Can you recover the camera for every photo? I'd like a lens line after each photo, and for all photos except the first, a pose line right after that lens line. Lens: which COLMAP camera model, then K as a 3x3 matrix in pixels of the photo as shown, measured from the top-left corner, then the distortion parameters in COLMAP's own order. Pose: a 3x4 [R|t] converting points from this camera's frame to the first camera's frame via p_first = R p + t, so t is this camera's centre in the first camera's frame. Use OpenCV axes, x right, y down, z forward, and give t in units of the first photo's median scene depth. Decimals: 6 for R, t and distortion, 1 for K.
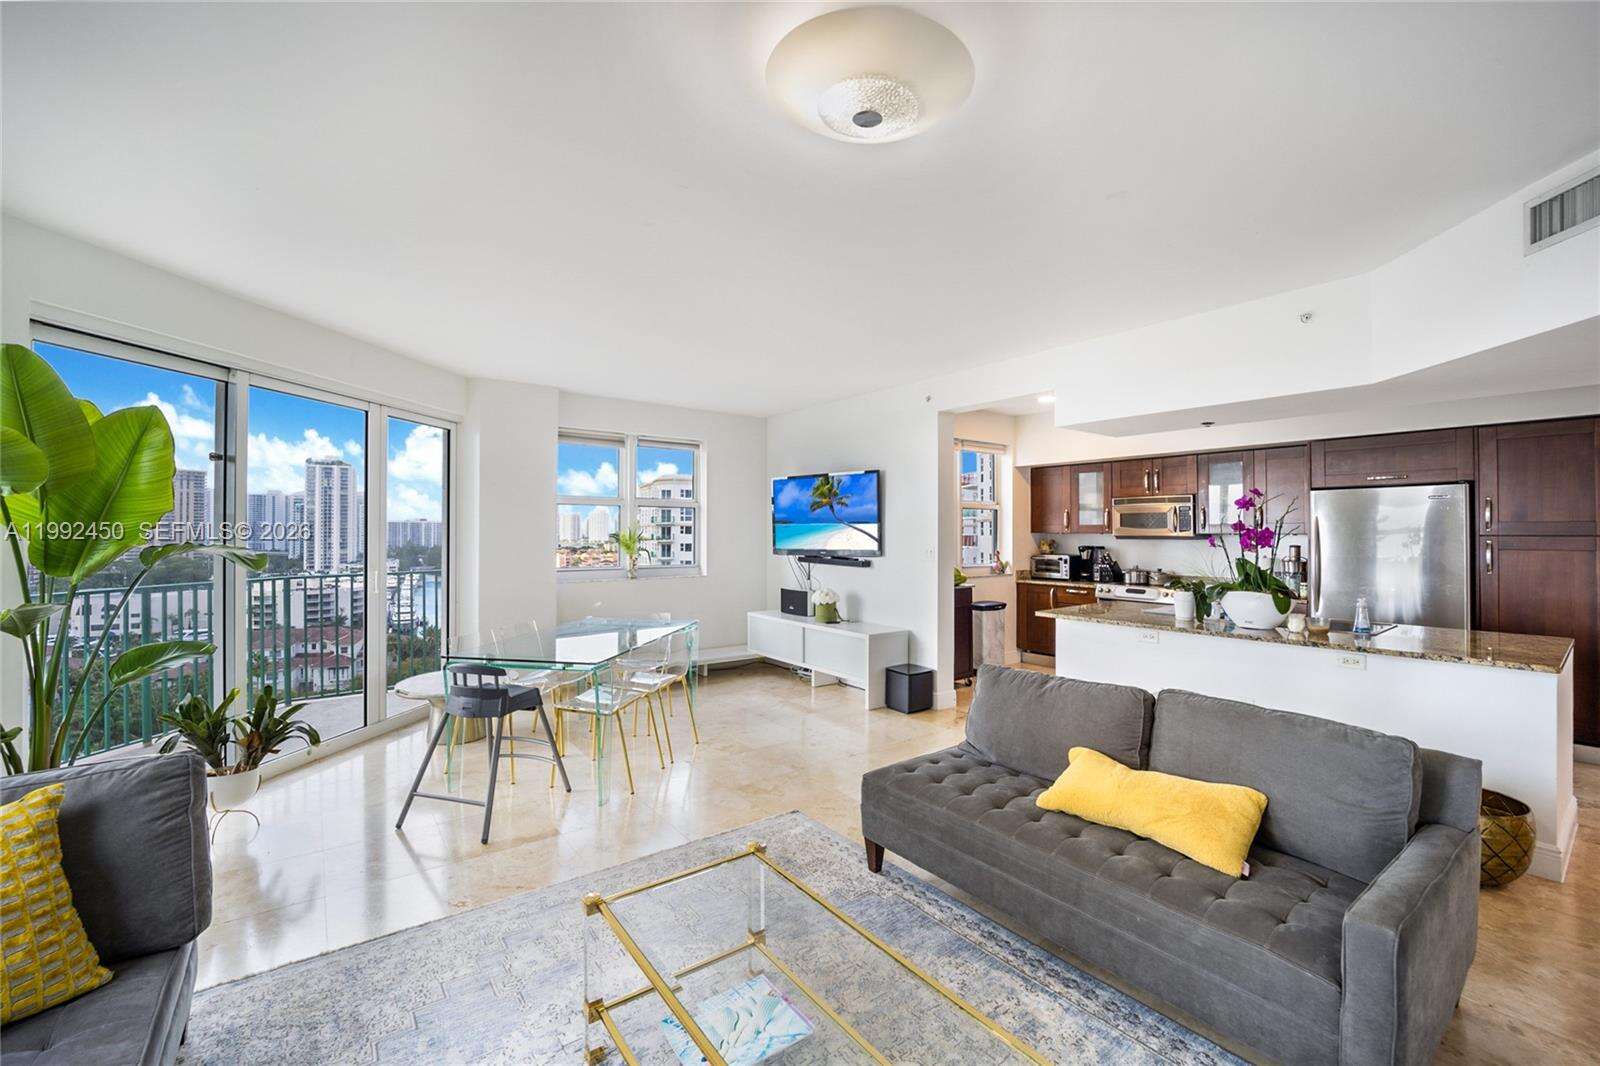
lens RADIAL K [[661.3, 0, 800.0], [0, 661.3, 533.0], [0, 0, 1]] dist [-0.001725, -0.000172]
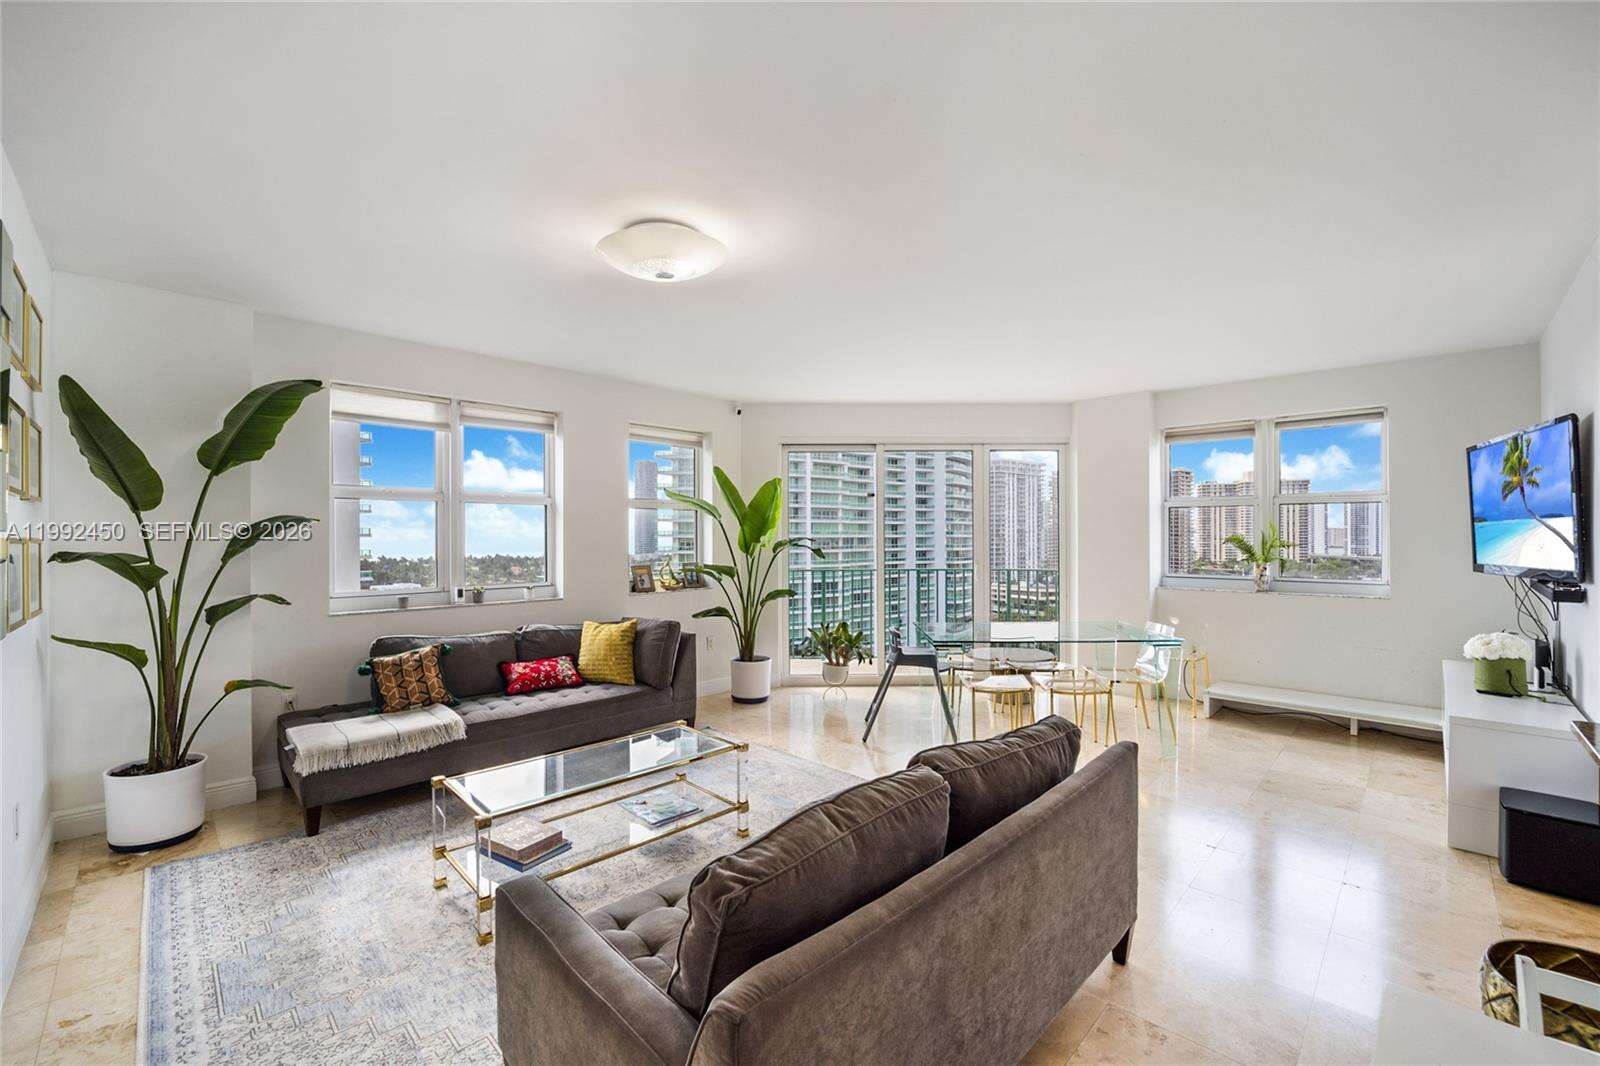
lens RADIAL K [[661.3, 0, 800.0], [0, 661.3, 533.0], [0, 0, 1]] dist [-0.001725, -0.000172]
pose [[0.145584, -0.006917, -0.989322, 0.524652], [-0.008549, 0.999929, -0.008249, 0.006967], [0.989309, 0.009659, 0.145514, 0.328652]]
